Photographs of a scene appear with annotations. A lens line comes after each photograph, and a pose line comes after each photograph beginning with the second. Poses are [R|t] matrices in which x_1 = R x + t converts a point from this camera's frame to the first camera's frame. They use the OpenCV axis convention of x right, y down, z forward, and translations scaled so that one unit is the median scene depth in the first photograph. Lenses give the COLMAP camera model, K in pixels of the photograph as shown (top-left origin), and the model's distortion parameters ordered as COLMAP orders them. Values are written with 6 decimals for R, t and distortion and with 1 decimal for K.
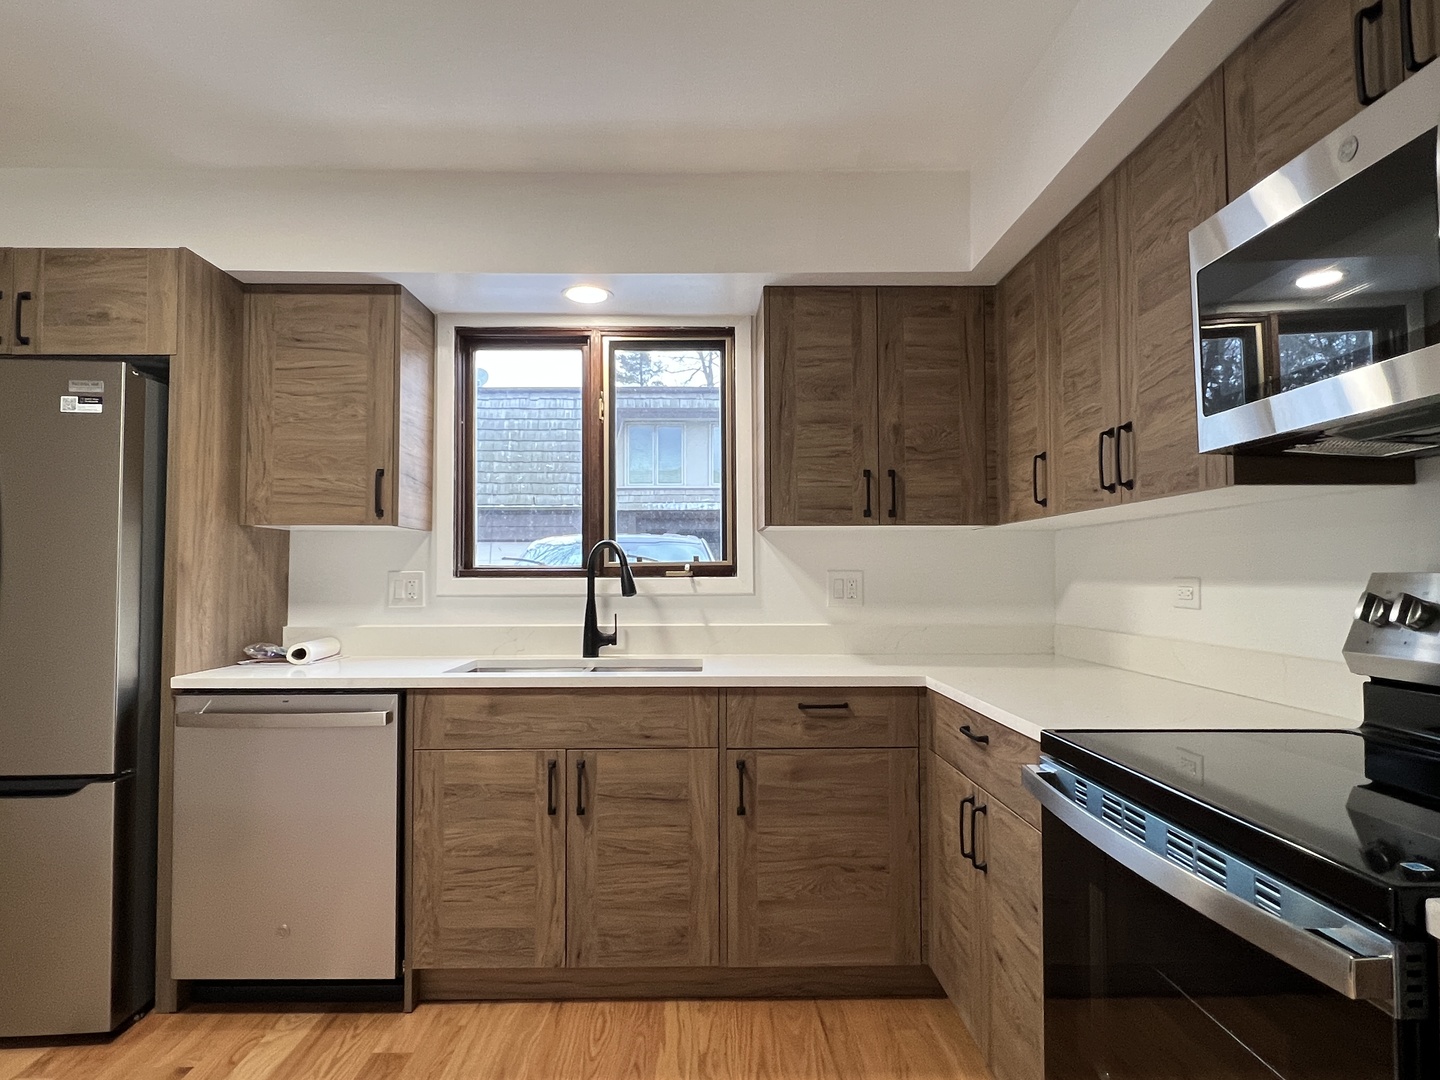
lens RADIAL K [[849.5, 0, 709.4], [0, 849.5, 545.5], [0, 0, 1]] dist [-0.003190, -0.001256]
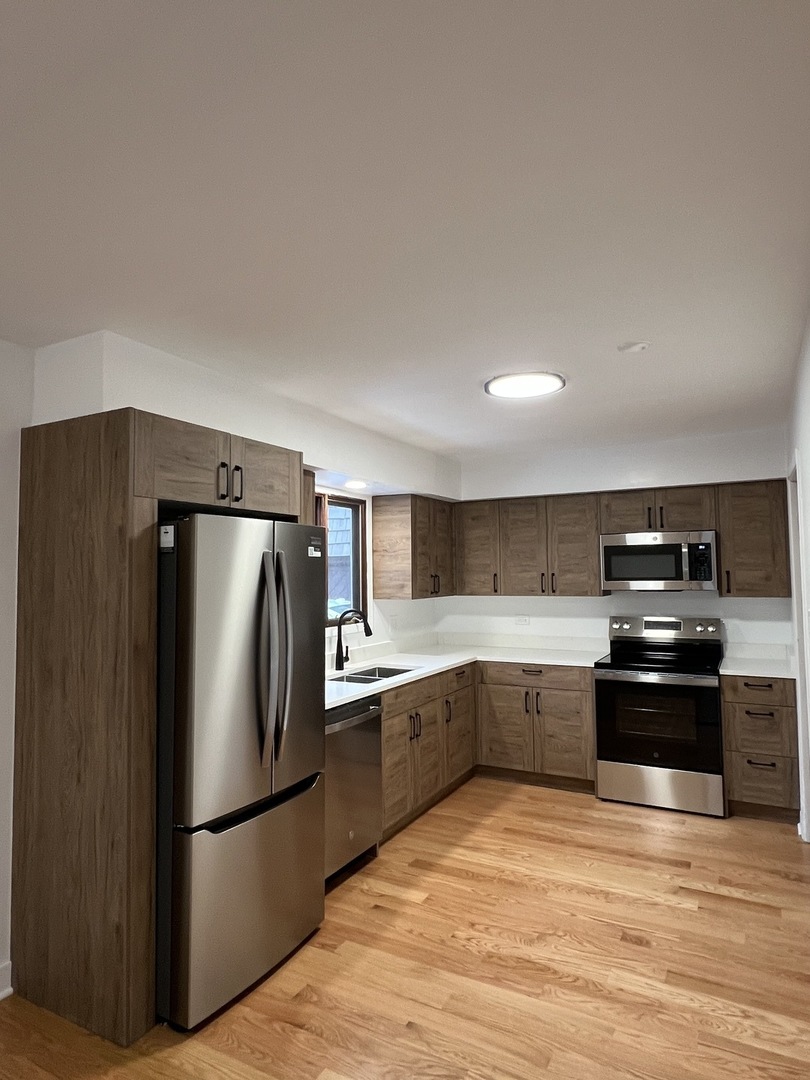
lens RADIAL K [[637.1, 0, 406.5], [0, 637.1, 536.4], [0, 0, 1]] dist [-0.003190, -0.001256]
pose [[0.485757, 0.047338, 0.872811, -1.638282], [-0.021085, 0.998876, -0.042440, -0.136613], [-0.873840, 0.002212, 0.486209, 0.208196]]
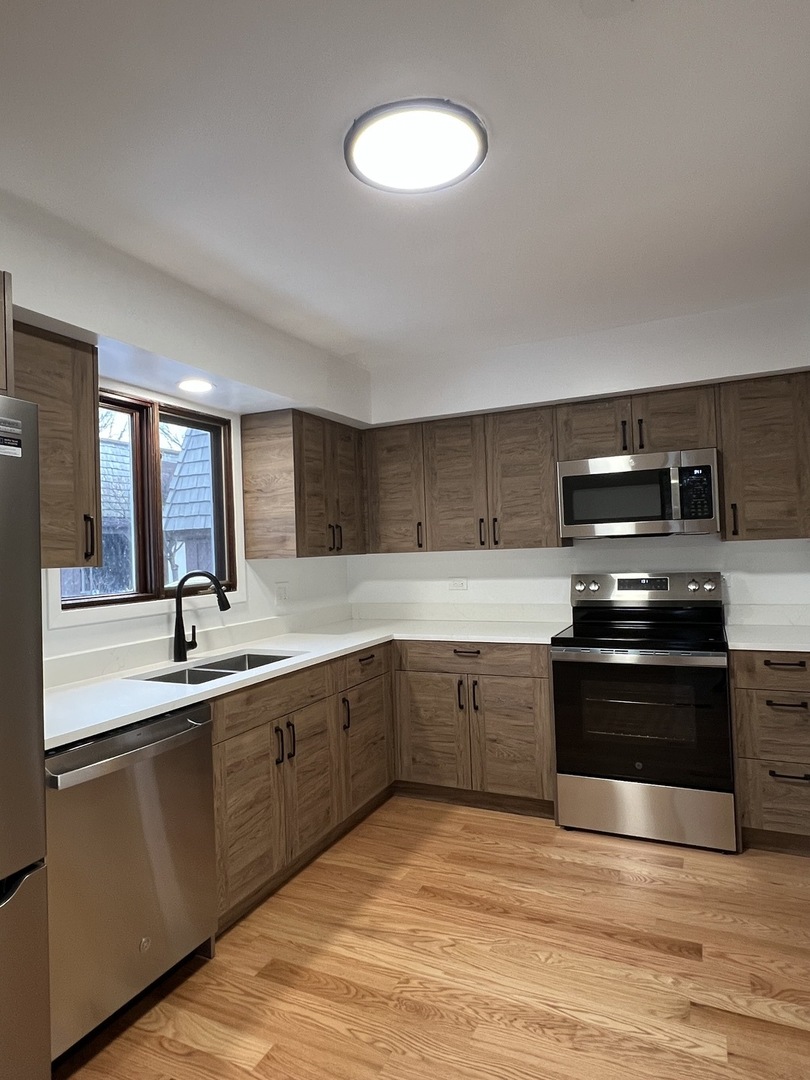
lens RADIAL K [[637.1, 0, 403.0], [0, 637.1, 536.4], [0, 0, 1]] dist [-0.003190, -0.001256]
pose [[0.440082, 0.003374, 0.897951, -1.061384], [0.003654, 0.999978, -0.005548, -0.064123], [-0.897950, 0.005723, 0.440060, 0.325593]]
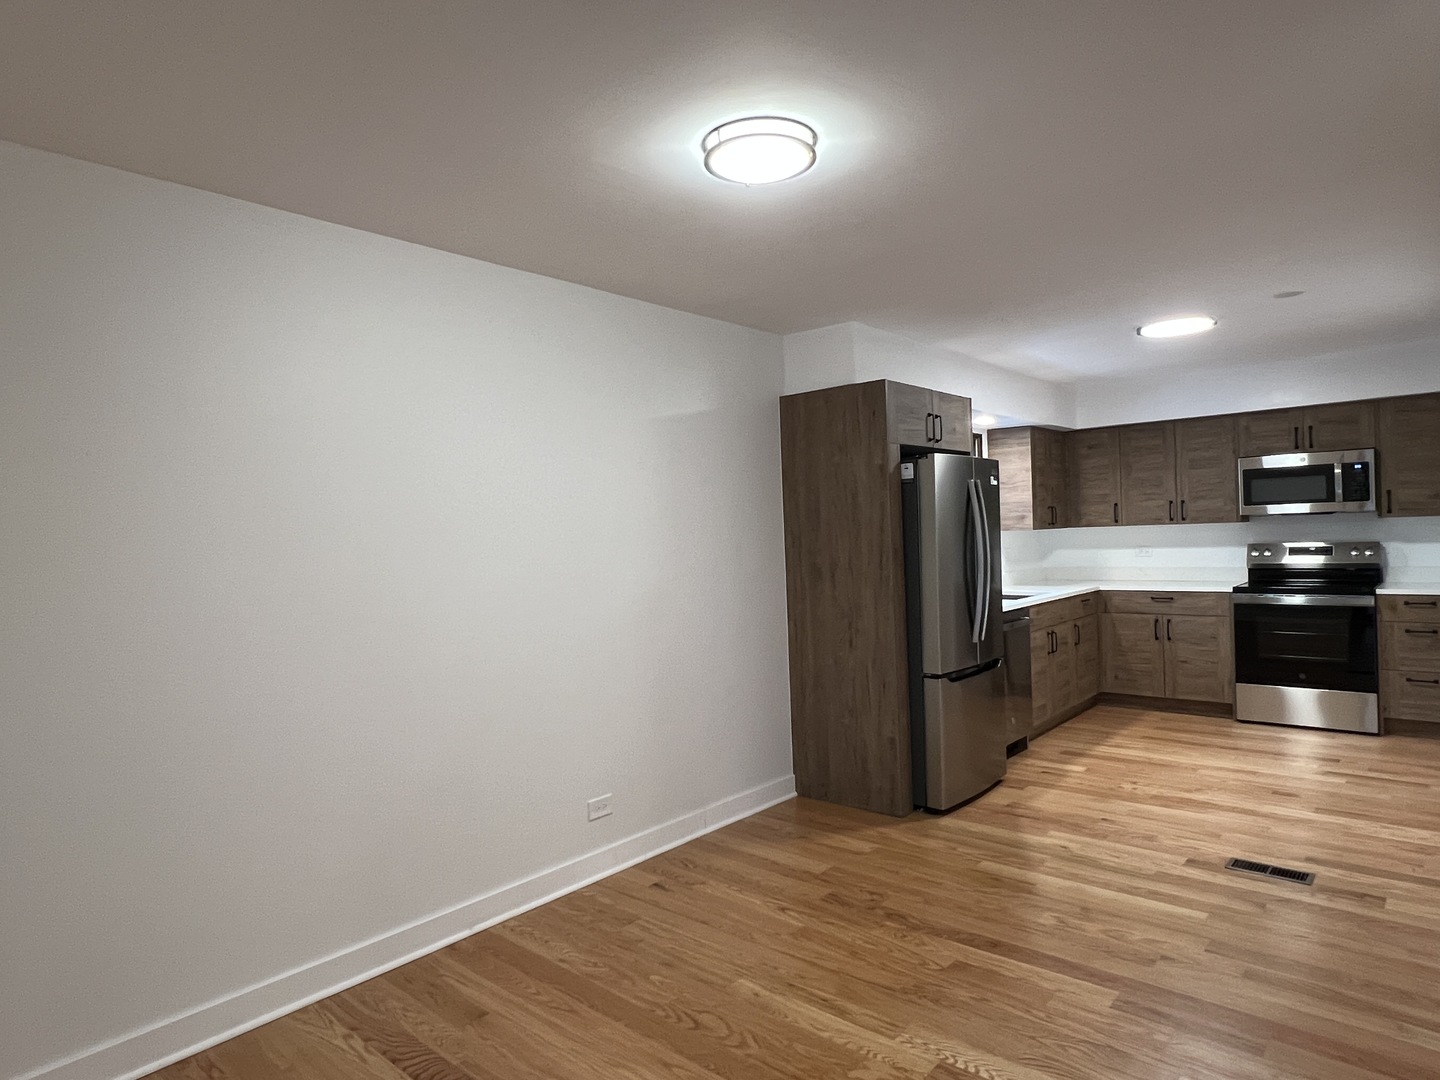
lens RADIAL K [[849.5, 0, 708.6], [0, 849.5, 542.5], [0, 0, 1]] dist [-0.003190, -0.001256]
pose [[0.672293, -0.029332, 0.739704, -2.566336], [0.007913, 0.999442, 0.032439, -0.081762], [-0.740243, -0.015955, 0.672150, 0.107906]]
